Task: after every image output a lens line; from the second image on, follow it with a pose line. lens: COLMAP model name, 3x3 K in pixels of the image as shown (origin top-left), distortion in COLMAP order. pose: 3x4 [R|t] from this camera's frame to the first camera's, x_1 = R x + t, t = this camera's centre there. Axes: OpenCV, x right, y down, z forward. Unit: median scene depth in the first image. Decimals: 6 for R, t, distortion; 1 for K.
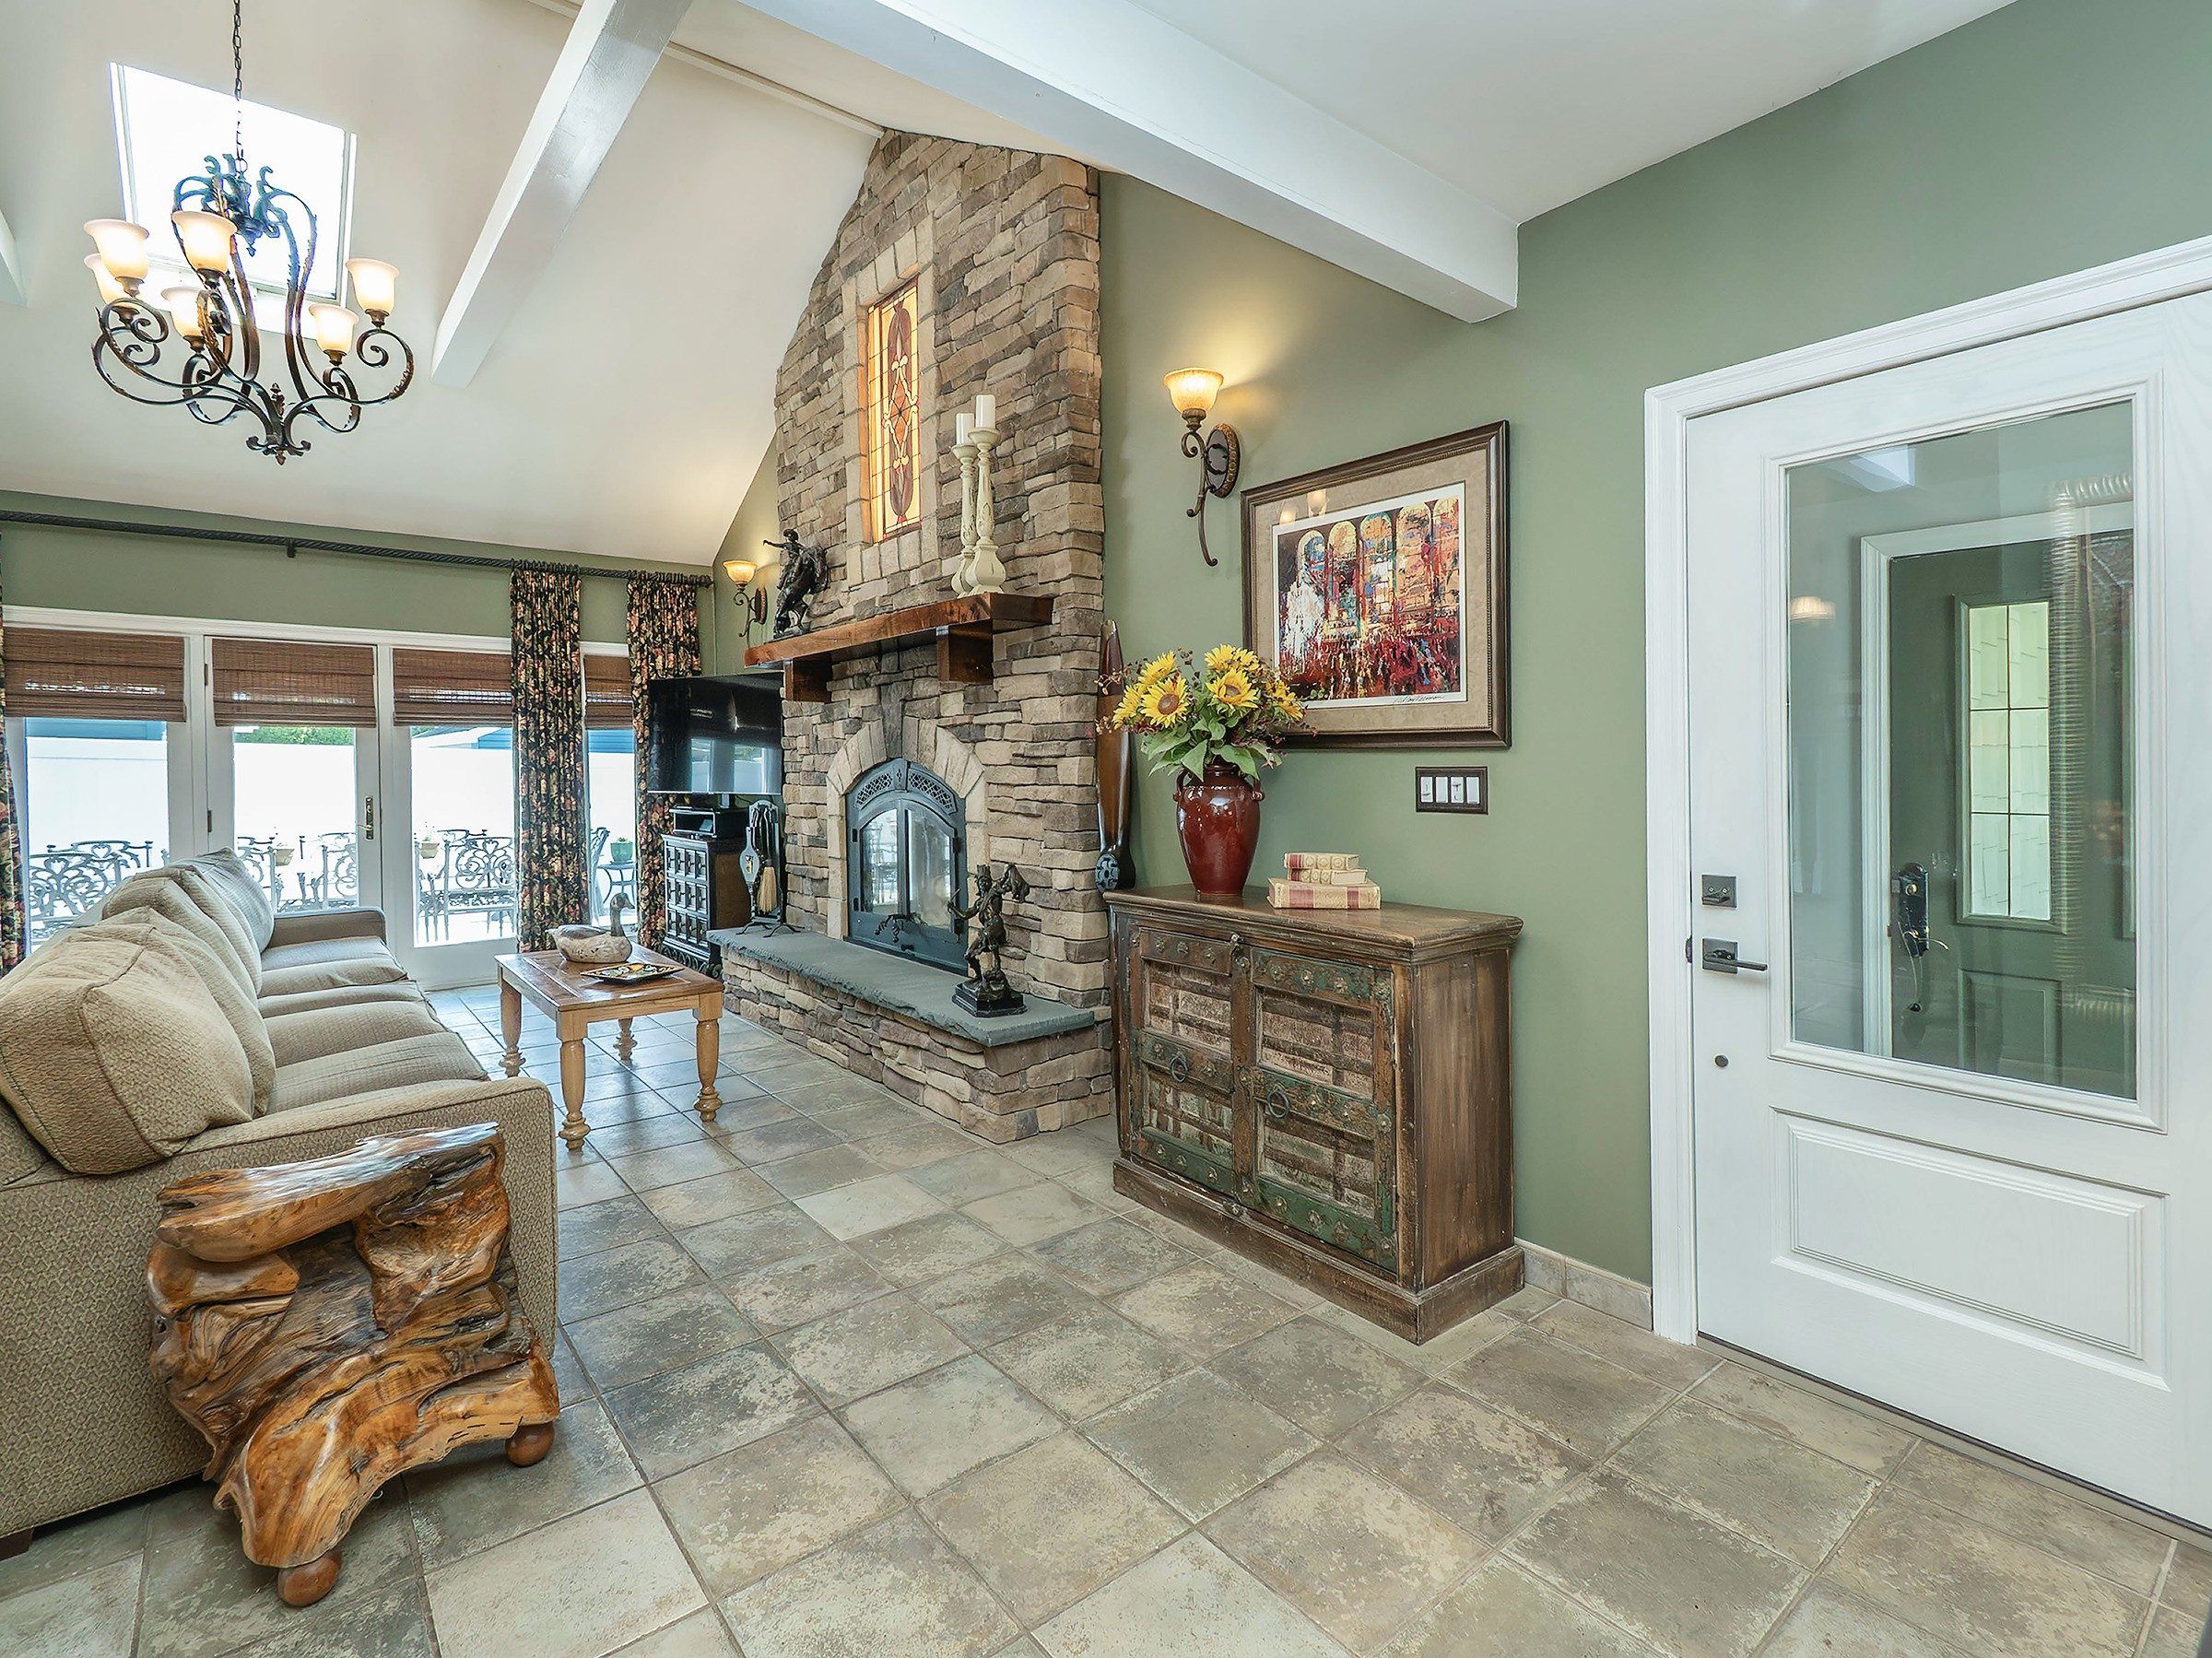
lens RADIAL K [[1073.9, 0, 1106.0], [0, 1073.9, 829.0], [0, 0, 1]] dist [-0.003659, -0.000261]
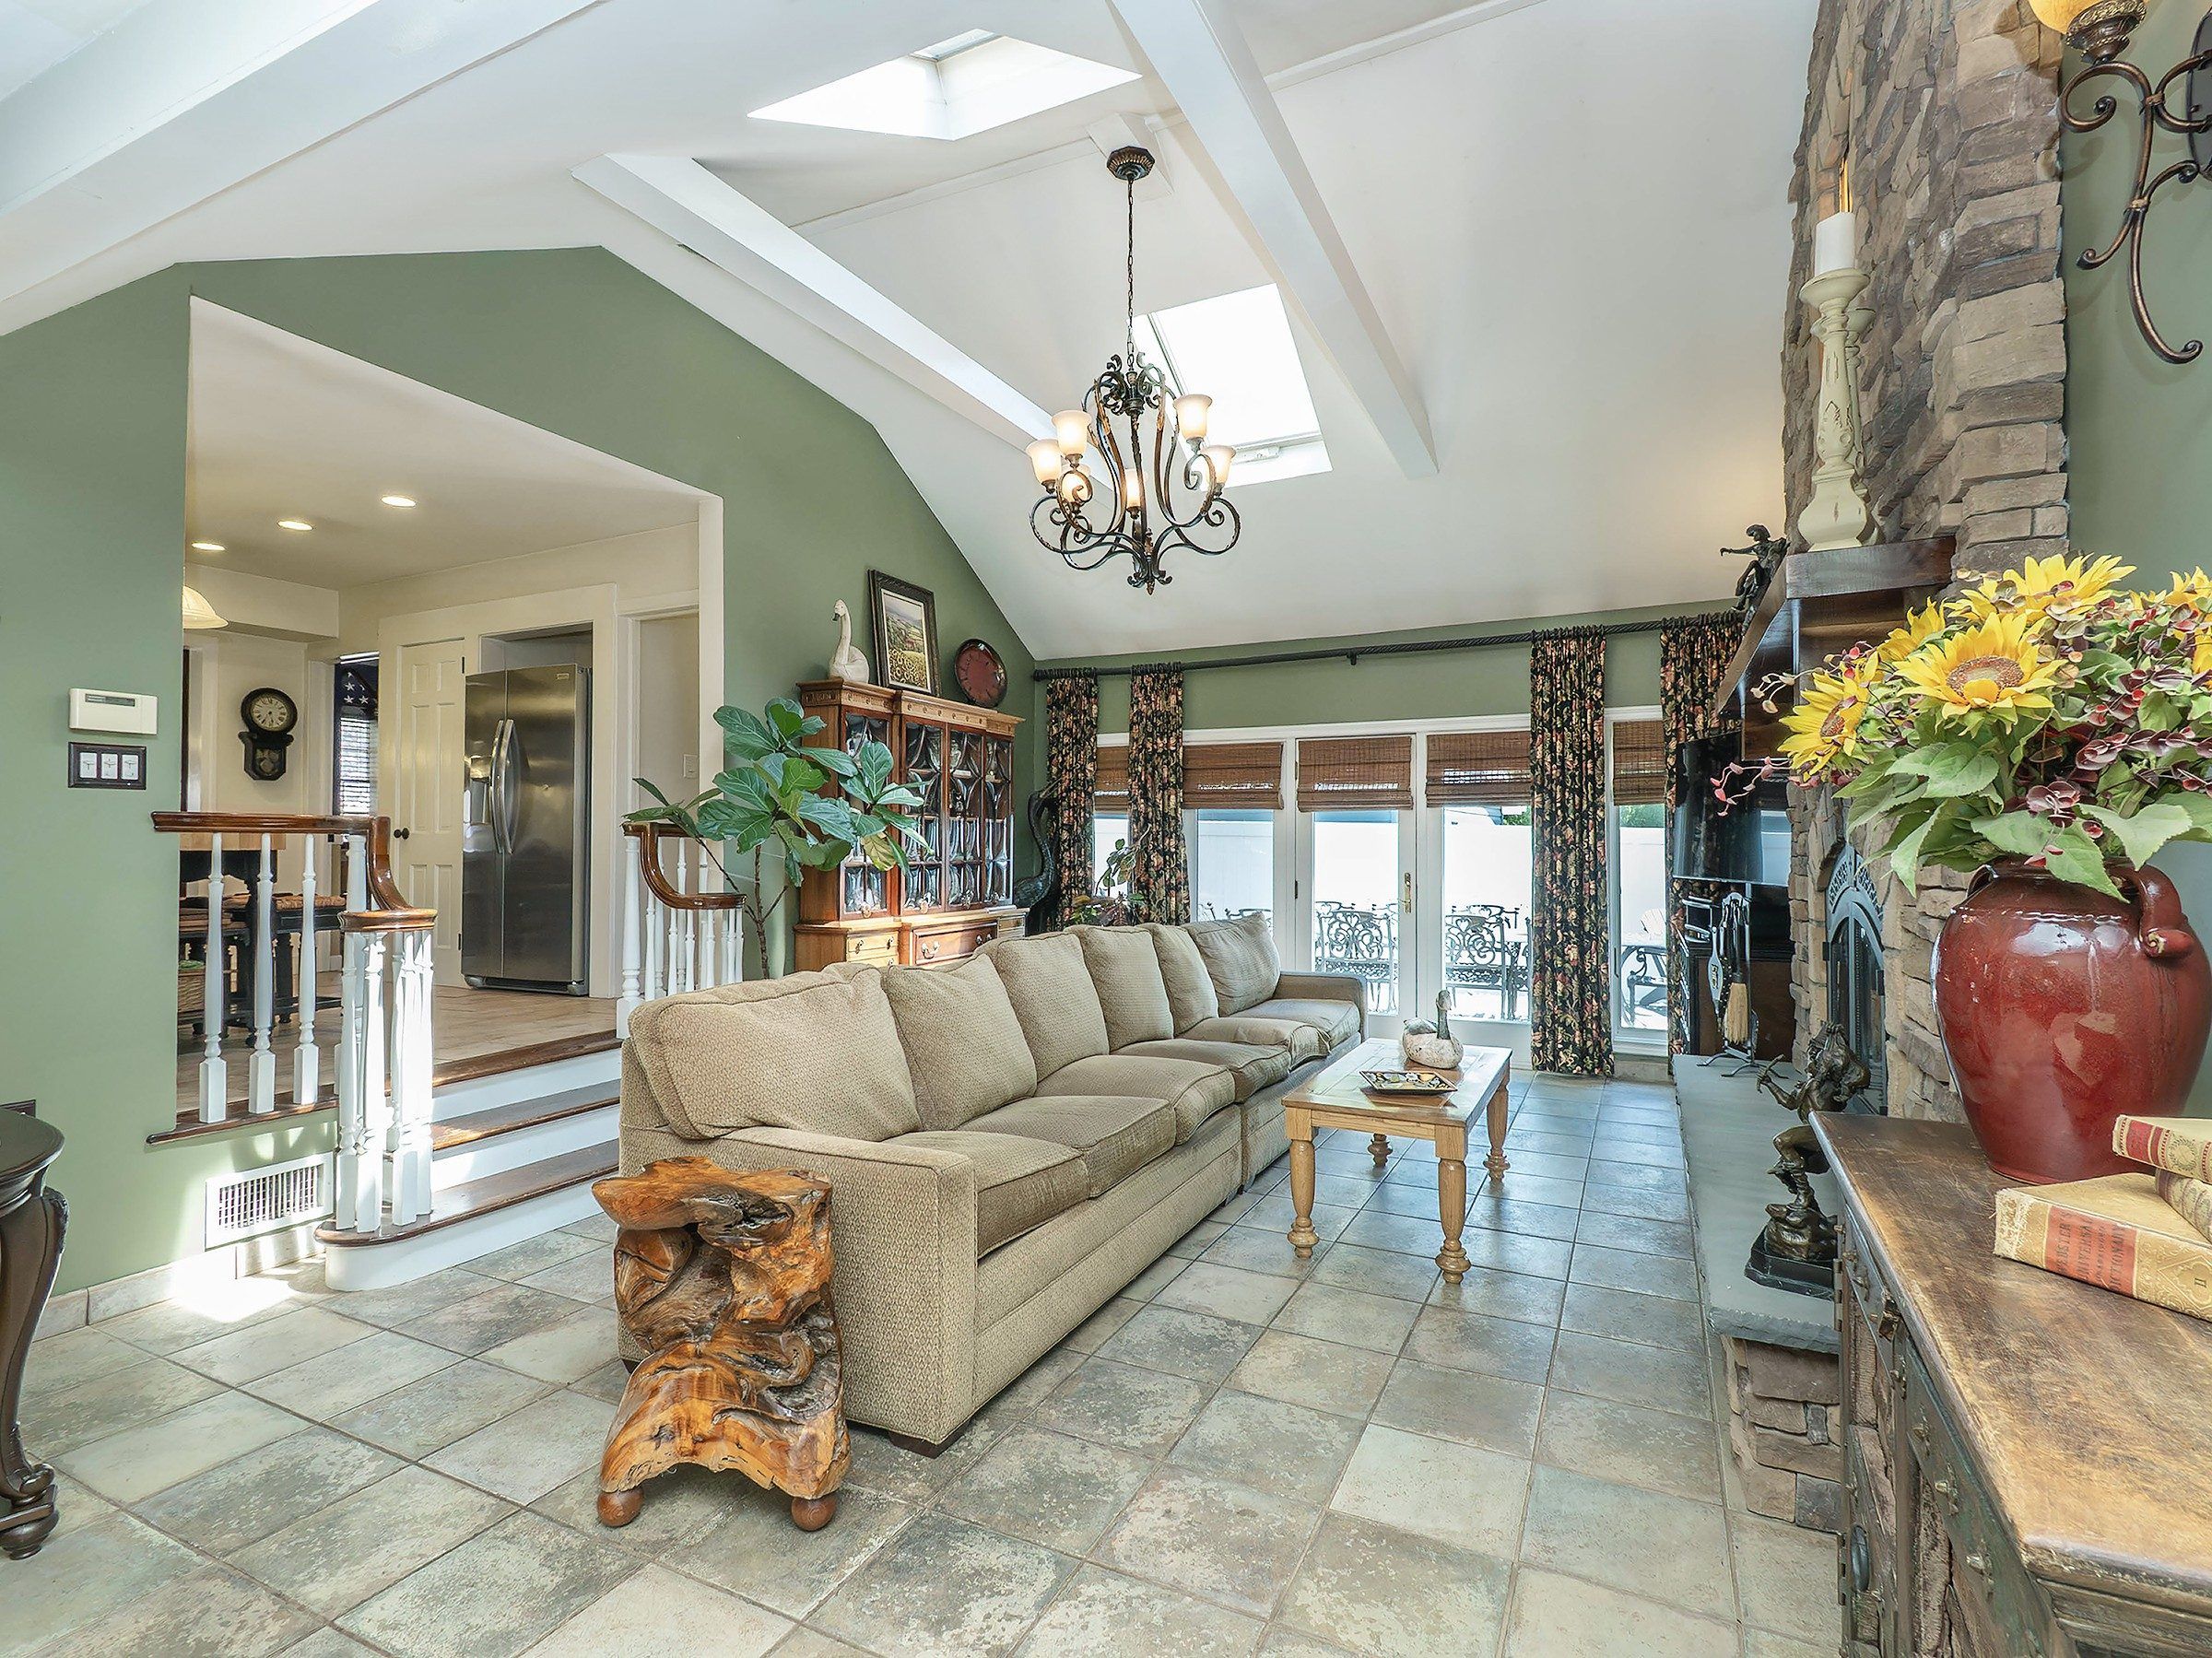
lens RADIAL K [[1073.9, 0, 1106.0], [0, 1073.9, 829.0], [0, 0, 1]] dist [-0.003659, -0.000261]
pose [[0.407649, -0.013044, -0.913046, 0.178354], [-0.057407, 0.997554, -0.039882, -0.014165], [0.911332, 0.068674, 0.405903, 0.280592]]
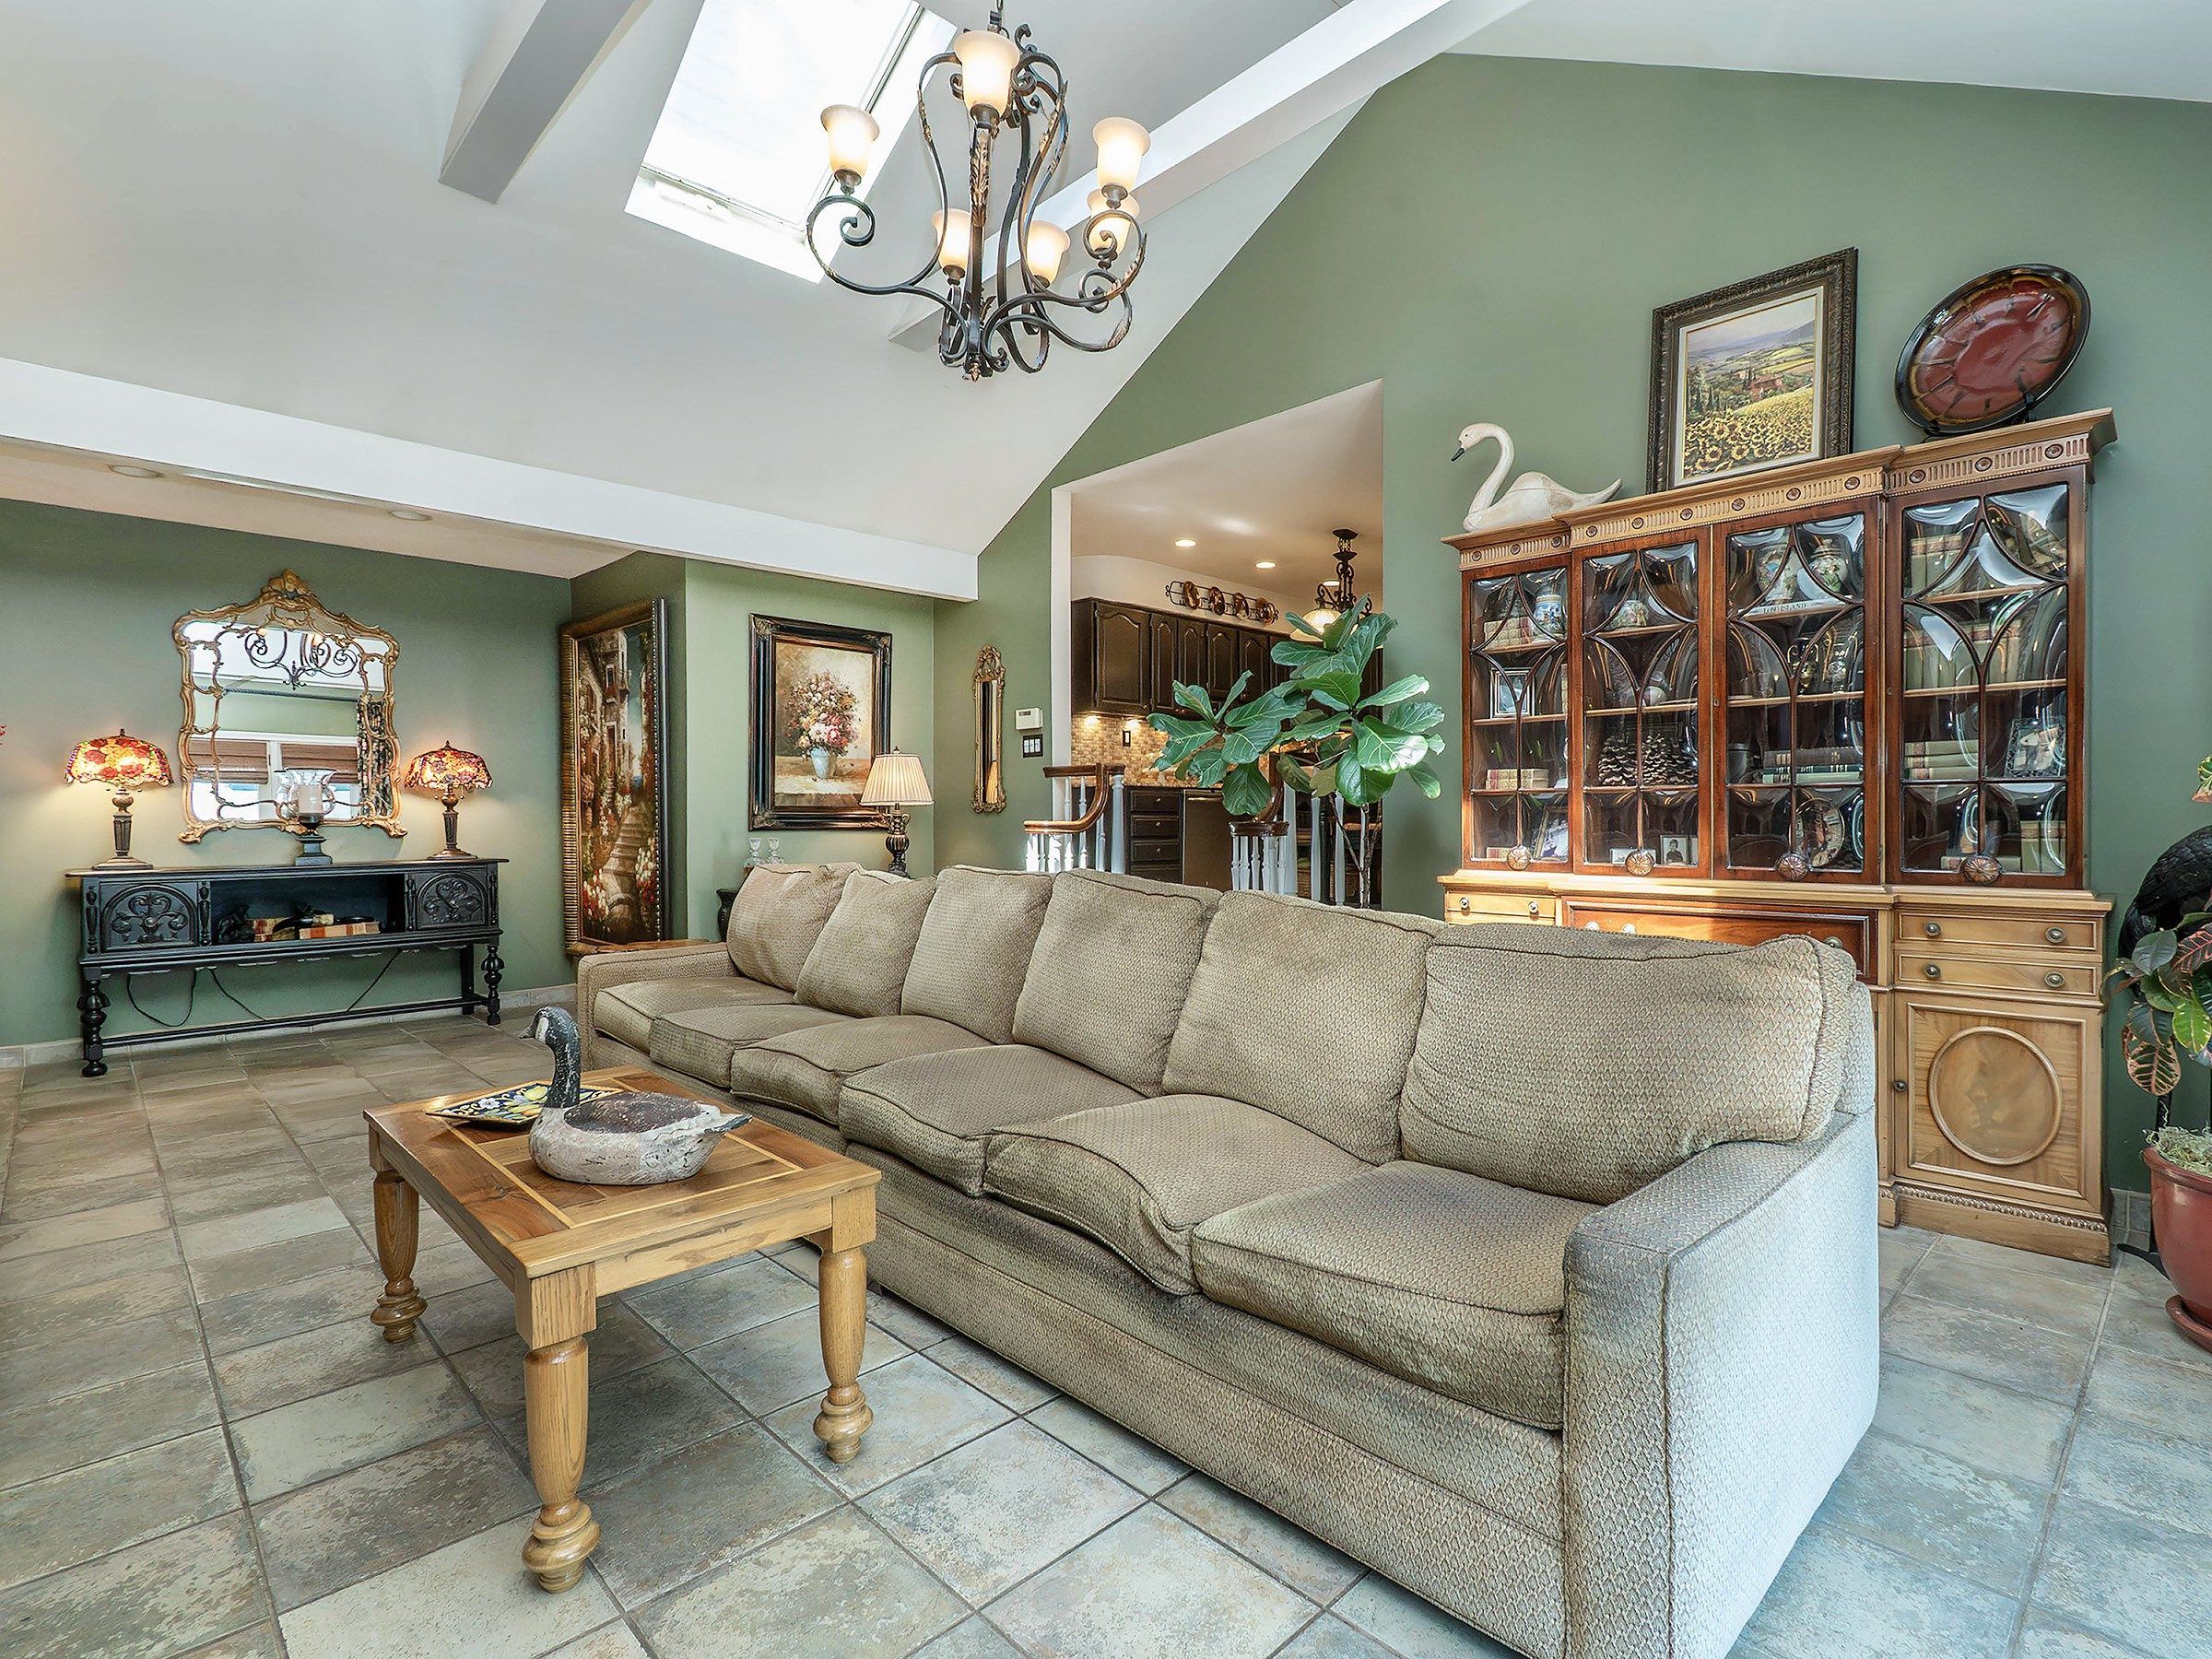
lens RADIAL K [[1032.6, 0, 1106.0], [0, 1032.6, 829.5], [0, 0, 1]] dist [-0.002061, -0.000394]
pose [[-0.994230, 0.005917, -0.107105, -0.467012], [-0.002131, 0.997191, 0.074874, -0.032121], [0.107247, 0.074670, -0.991424, 1.067059]]
